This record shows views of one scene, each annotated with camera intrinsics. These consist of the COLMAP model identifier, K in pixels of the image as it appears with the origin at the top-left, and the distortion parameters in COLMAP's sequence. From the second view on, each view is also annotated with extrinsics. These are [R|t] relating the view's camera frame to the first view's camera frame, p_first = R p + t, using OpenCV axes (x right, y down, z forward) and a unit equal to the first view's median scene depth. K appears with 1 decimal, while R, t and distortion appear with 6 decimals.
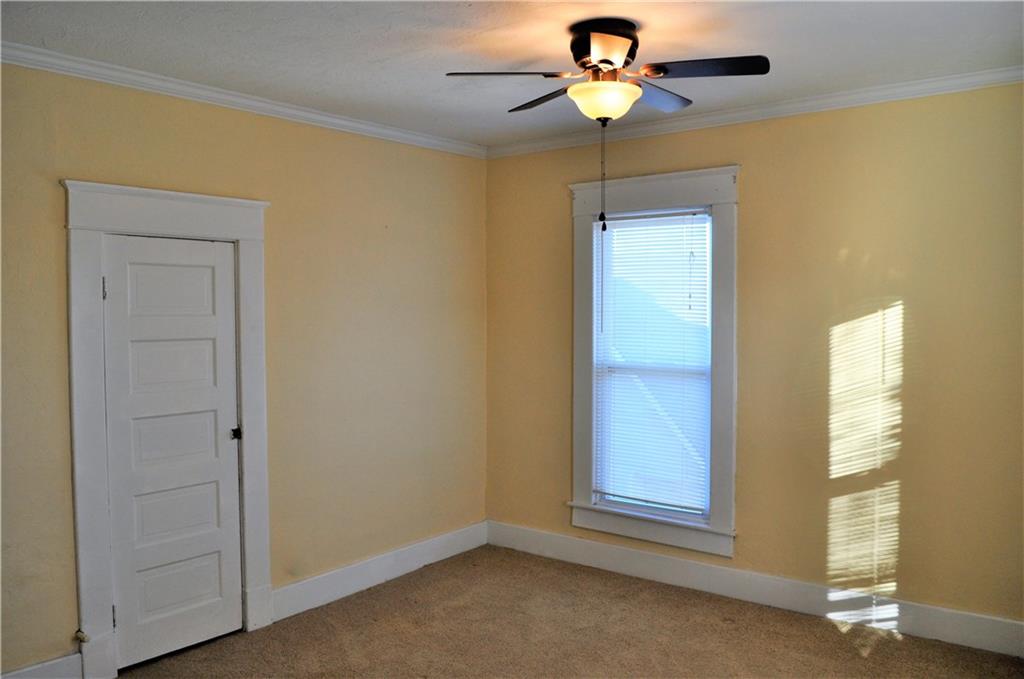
lens RADIAL K [[808.2, 0, 512.3], [0, 808.2, 339.5], [0, 0, 1]] dist [-0.073817, 0.009473]
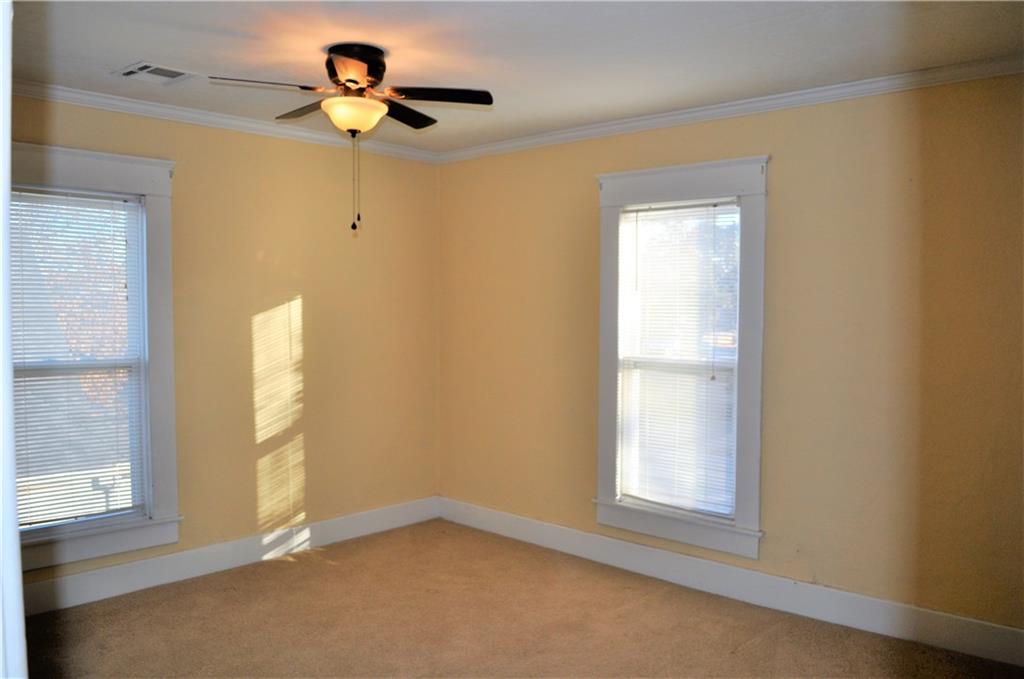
lens RADIAL K [[808.2, 0, 502.2], [0, 808.2, 341.9], [0, 0, 1]] dist [-0.073817, 0.009473]
pose [[0.099544, -0.032269, 0.994510, -0.773344], [0.033961, 0.999002, 0.029016, 0.000595], [-0.994453, 0.030886, 0.100540, 0.526091]]
